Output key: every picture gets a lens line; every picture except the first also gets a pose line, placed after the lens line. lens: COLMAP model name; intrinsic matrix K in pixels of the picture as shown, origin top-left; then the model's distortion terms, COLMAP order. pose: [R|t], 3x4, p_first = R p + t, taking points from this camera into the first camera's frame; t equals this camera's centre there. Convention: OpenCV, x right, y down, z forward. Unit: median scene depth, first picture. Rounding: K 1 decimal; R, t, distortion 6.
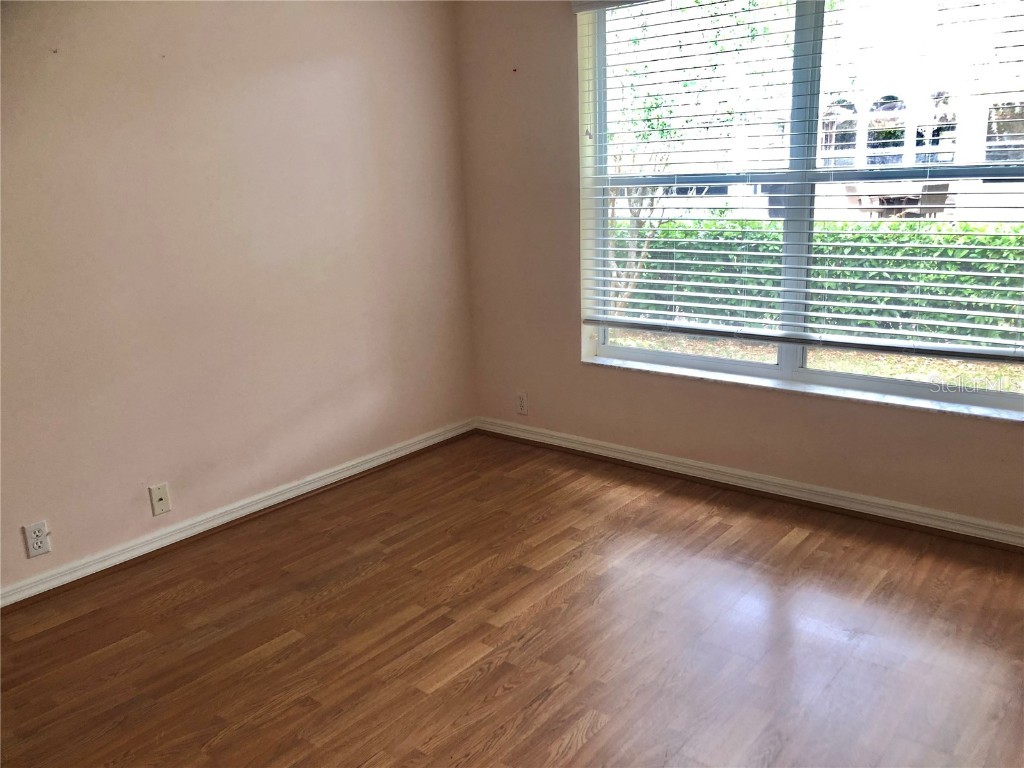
lens RADIAL K [[808.8, 0, 559.9], [0, 808.8, 418.9], [0, 0, 1]] dist [0.001037, 0.002448]
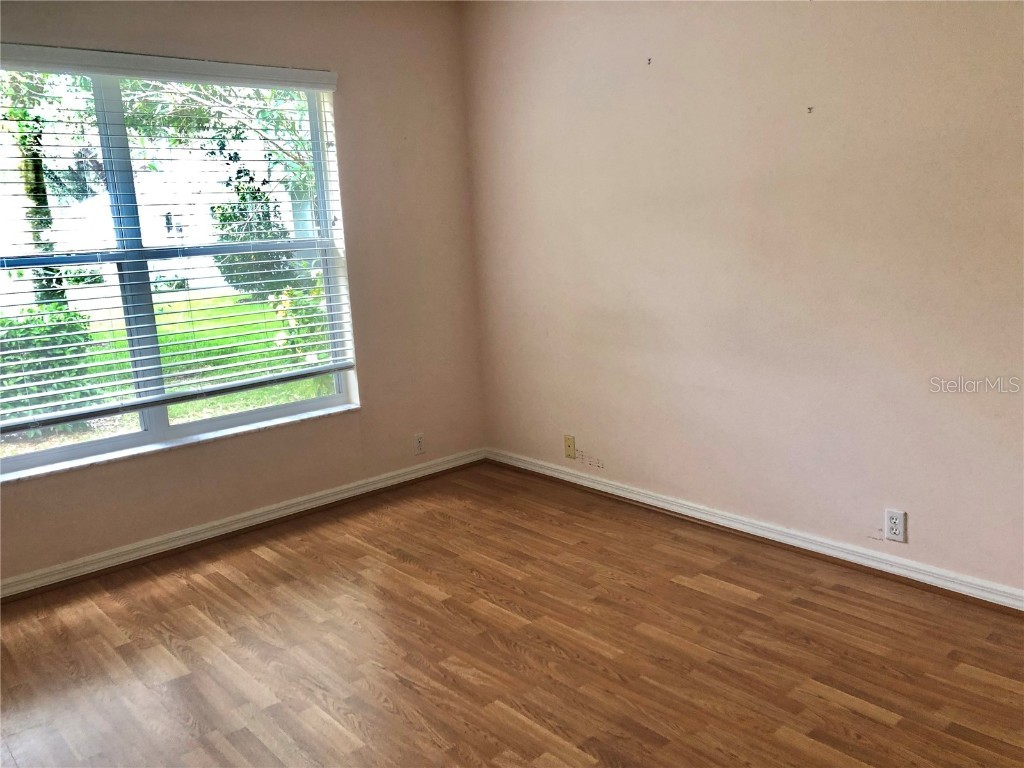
lens RADIAL K [[840.7, 0, 512.0], [0, 840.7, 384.0], [0, 0, 1]] dist [-0.002141, 0.003095]
pose [[0.175841, -0.168957, 0.969811, -0.833402], [0.322543, 0.940669, 0.105398, -0.101372], [-0.930079, 0.294272, 0.219904, 0.365501]]
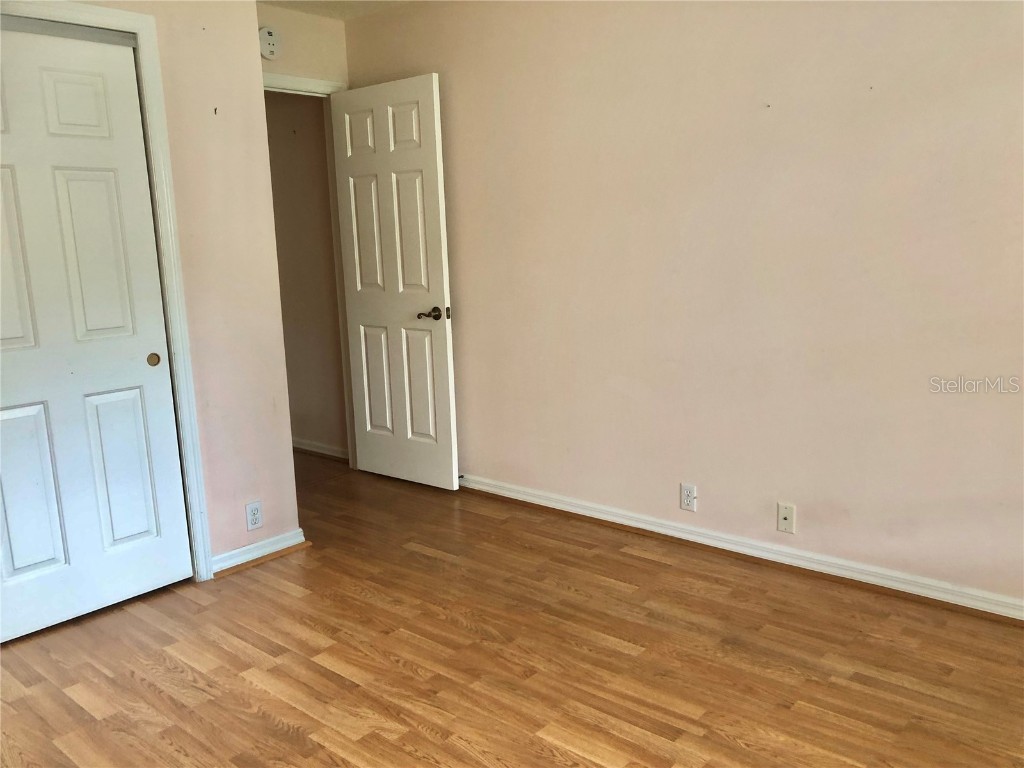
lens RADIAL K [[840.7, 0, 512.0], [0, 840.7, 384.0], [0, 0, 1]] dist [-0.002141, 0.003095]
pose [[-0.046346, 0.214309, -0.975666, 0.601938], [-0.263250, 0.939568, 0.218885, -0.229875], [0.963614, 0.266989, 0.012872, 0.654928]]
